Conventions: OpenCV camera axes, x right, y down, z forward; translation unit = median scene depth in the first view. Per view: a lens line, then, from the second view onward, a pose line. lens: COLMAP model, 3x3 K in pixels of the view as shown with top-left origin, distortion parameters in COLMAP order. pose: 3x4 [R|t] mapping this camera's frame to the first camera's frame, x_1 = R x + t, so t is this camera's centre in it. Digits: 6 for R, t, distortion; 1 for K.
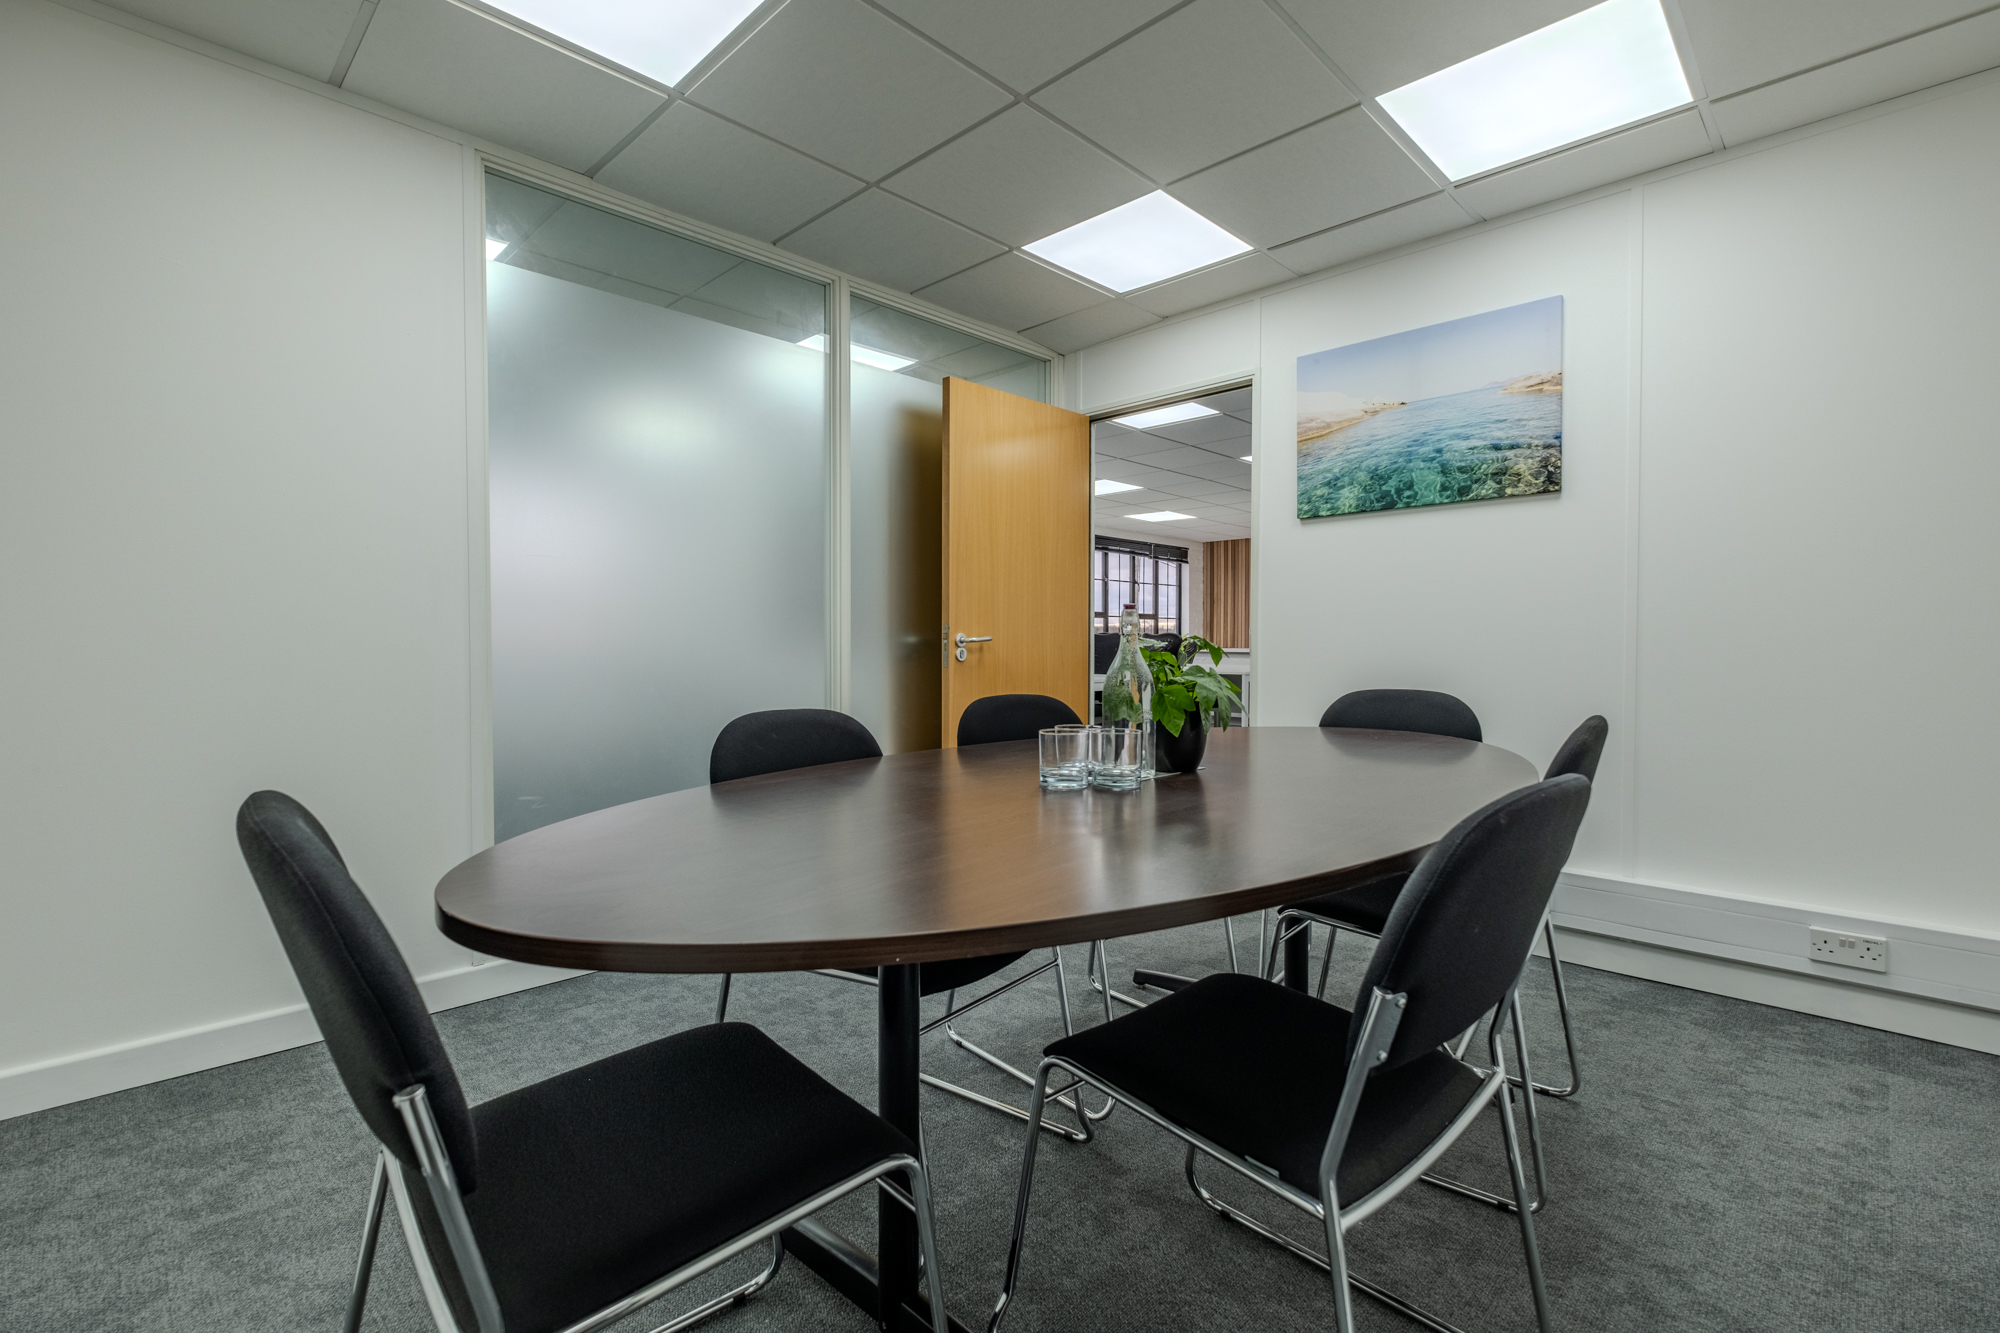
lens RADIAL K [[904.6, 0, 967.5], [0, 904.6, 656.7], [0, 0, 1]] dist [0.001333, -0.005391]
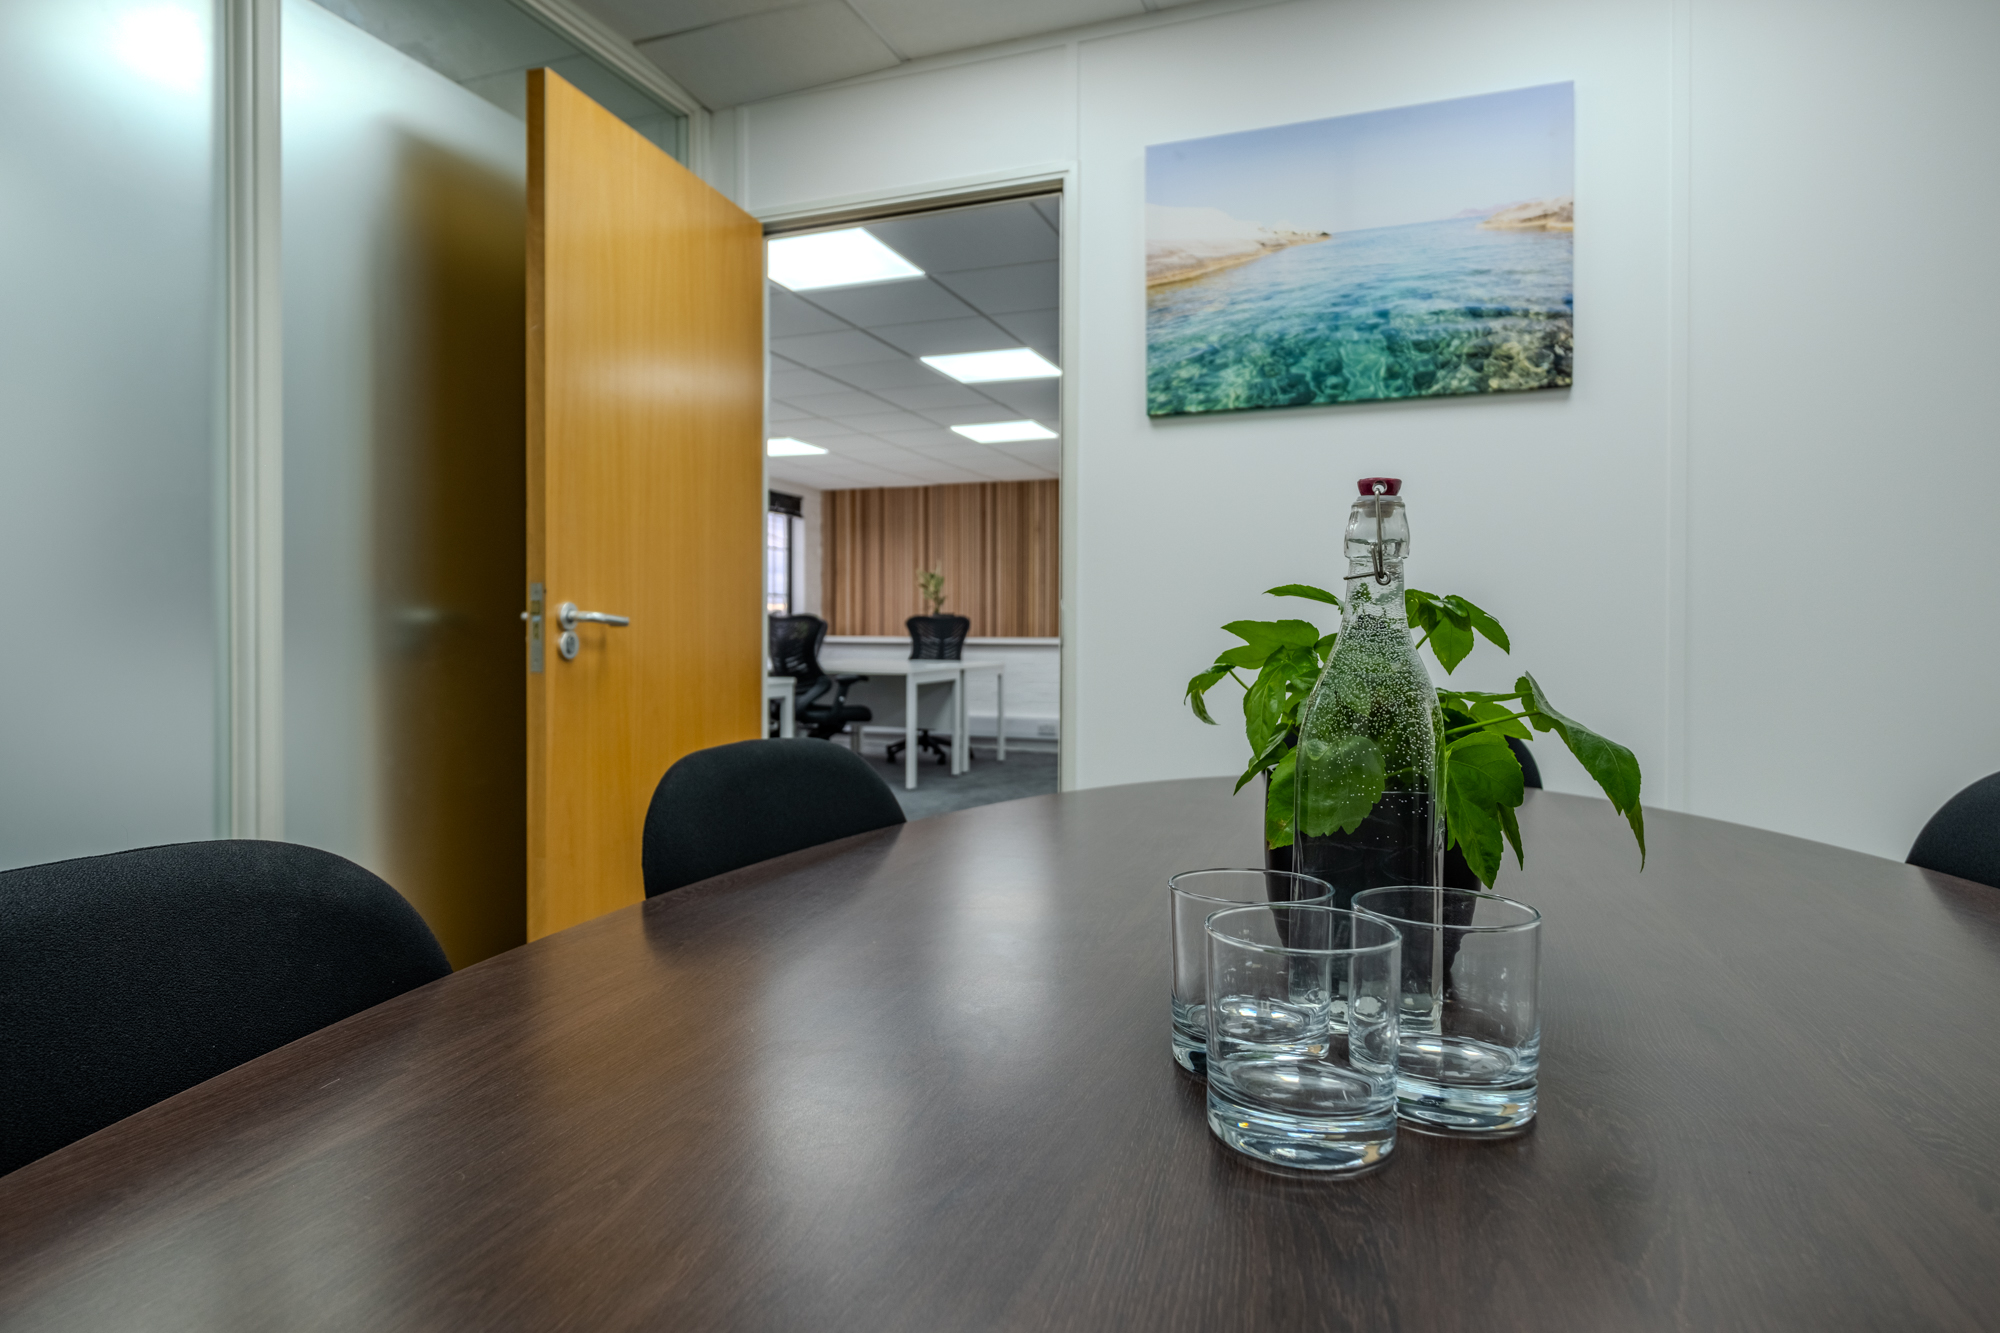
lens RADIAL K [[1129.1, 0, 981.3], [0, 1129.1, 640.0], [0, 0, 1]] dist [0.001269, -0.001341]
pose [[0.903381, -0.004409, 0.428816, -0.061024], [0.006521, 0.999973, -0.003455, -0.002760], [-0.428789, 0.005918, 0.903385, 0.409690]]
